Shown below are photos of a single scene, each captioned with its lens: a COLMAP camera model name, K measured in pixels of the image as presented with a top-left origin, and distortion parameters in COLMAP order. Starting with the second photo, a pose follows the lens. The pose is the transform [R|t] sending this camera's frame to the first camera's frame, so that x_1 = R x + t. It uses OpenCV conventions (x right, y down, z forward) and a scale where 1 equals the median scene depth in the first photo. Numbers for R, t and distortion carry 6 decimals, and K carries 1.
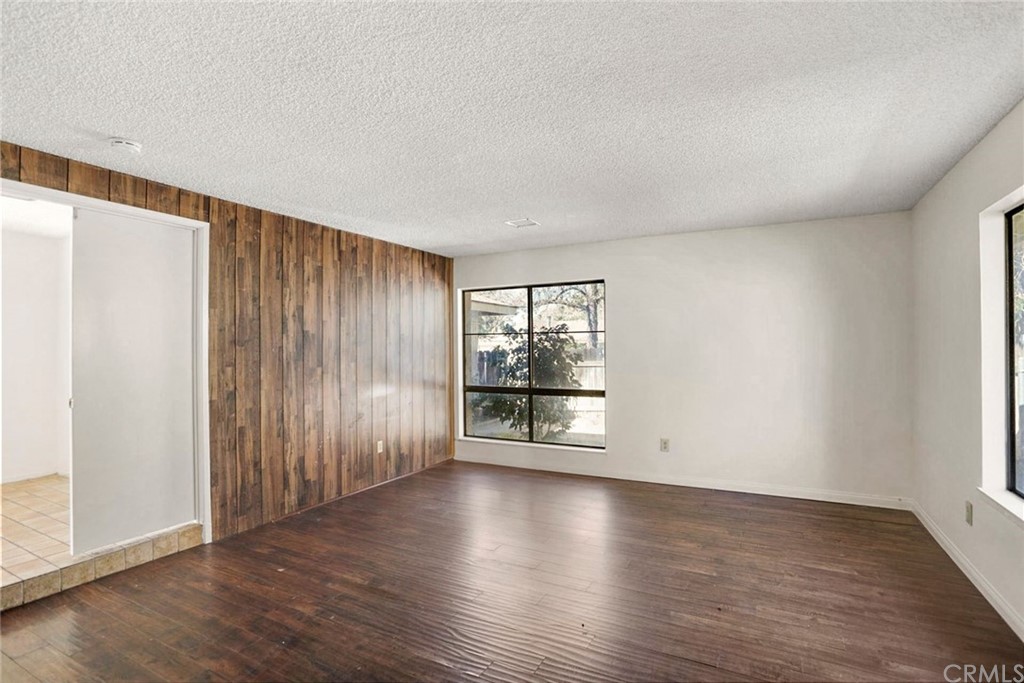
lens RADIAL K [[522.8, 0, 517.1], [0, 522.8, 341.4], [0, 0, 1]] dist [-0.016257, 0.000452]
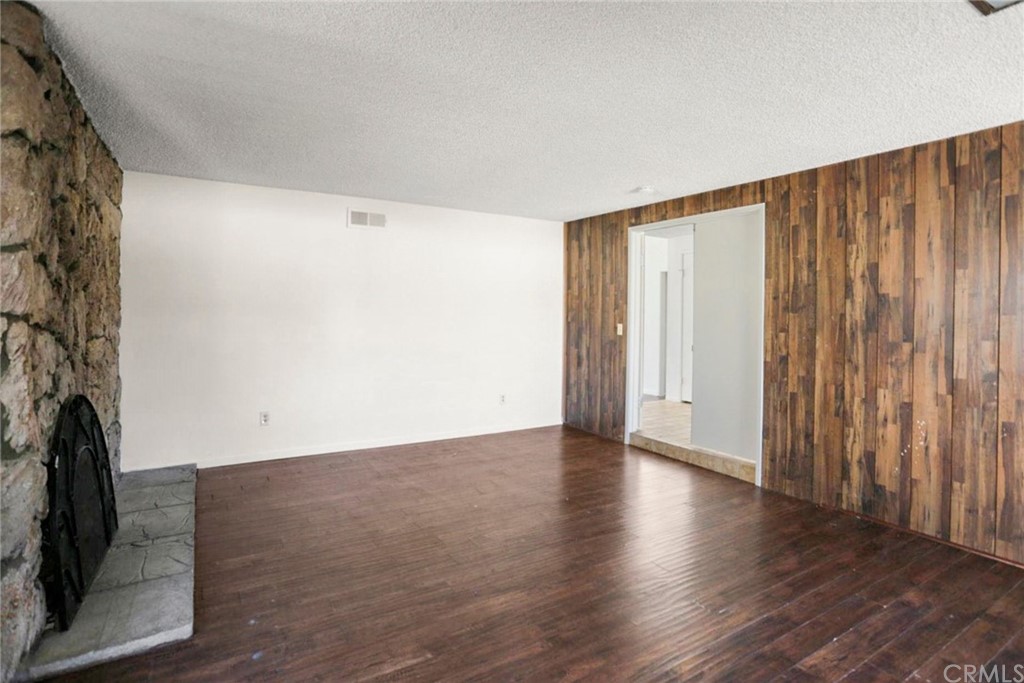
lens RADIAL K [[522.8, 0, 504.2], [0, 522.8, 318.1], [0, 0, 1]] dist [-0.016257, 0.000452]
pose [[-0.524291, 0.002900, -0.851535, 0.582256], [-0.004989, 0.999967, 0.006477, 0.014583], [0.851525, 0.007644, -0.524259, 0.978076]]
